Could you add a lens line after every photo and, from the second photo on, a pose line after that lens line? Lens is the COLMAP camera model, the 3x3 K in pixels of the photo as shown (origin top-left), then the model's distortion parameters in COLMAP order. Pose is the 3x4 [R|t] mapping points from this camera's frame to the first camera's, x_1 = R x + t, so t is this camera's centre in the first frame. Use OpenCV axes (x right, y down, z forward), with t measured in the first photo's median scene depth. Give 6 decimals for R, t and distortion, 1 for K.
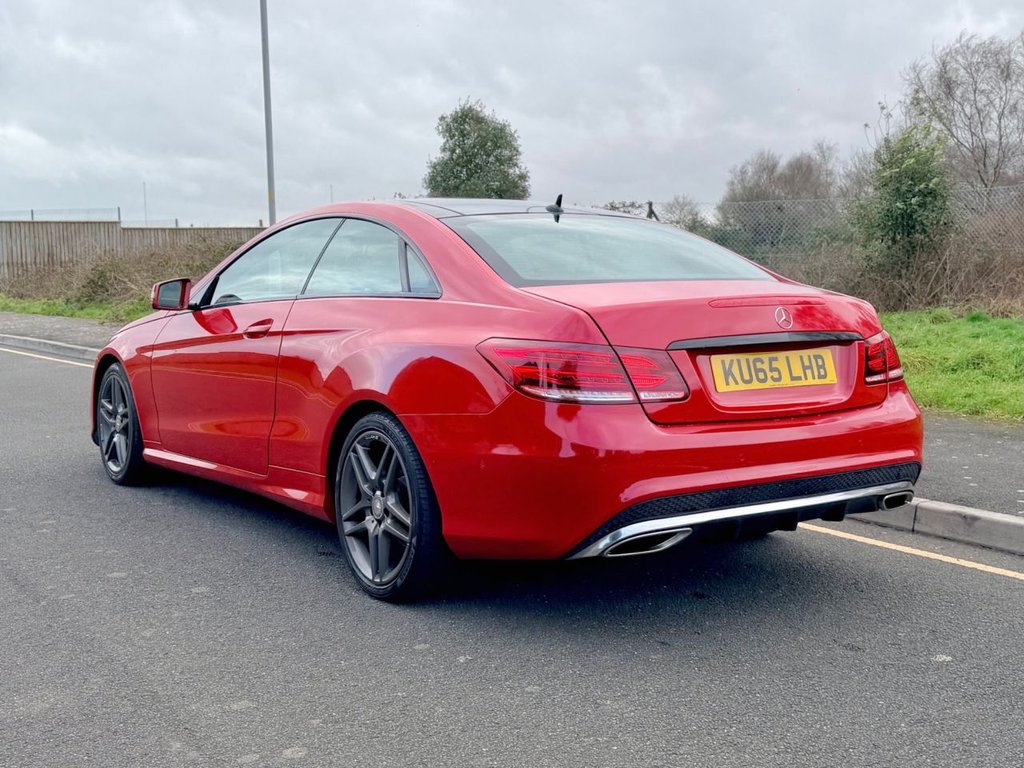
lens RADIAL K [[1098.6, 0, 566.2], [0, 1098.6, 326.7], [0, 0, 1]] dist [0.151104, -0.285422]
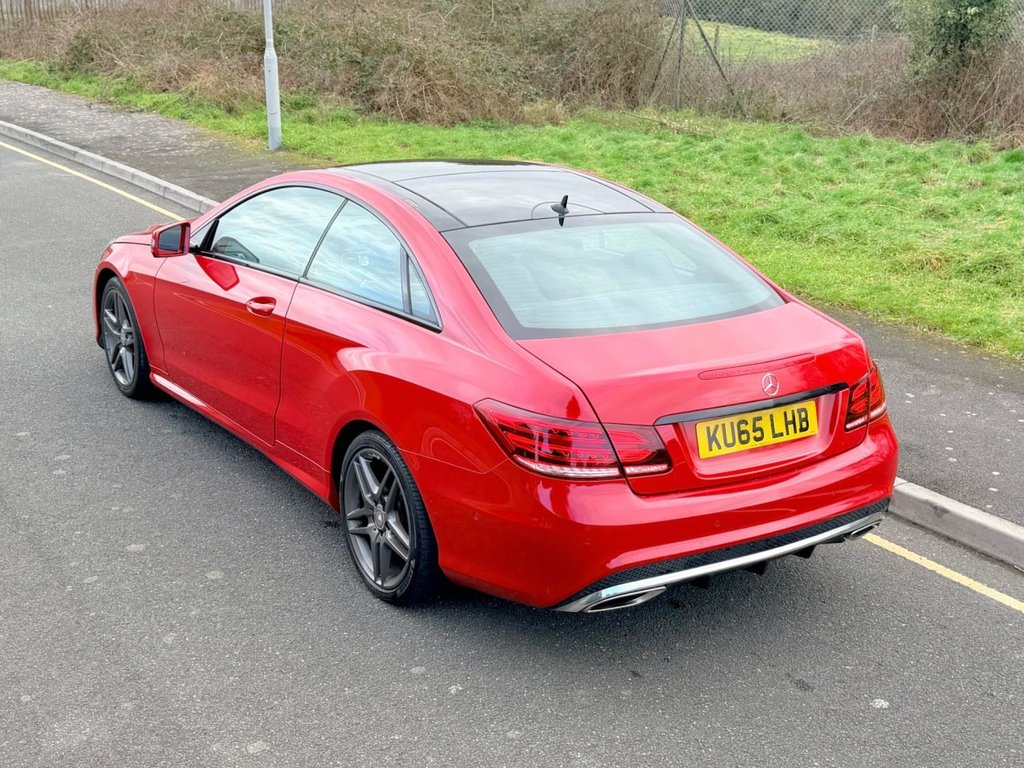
lens RADIAL K [[1148.4, 0, 593.5], [0, 1148.4, 382.5], [0, 0, 1]] dist [0.153267, -0.279645]
pose [[0.998870, 0.045413, 0.014044, 0.014521], [-0.047491, 0.966113, 0.253711, -0.261024], [-0.002046, -0.254091, 0.967178, -0.045795]]
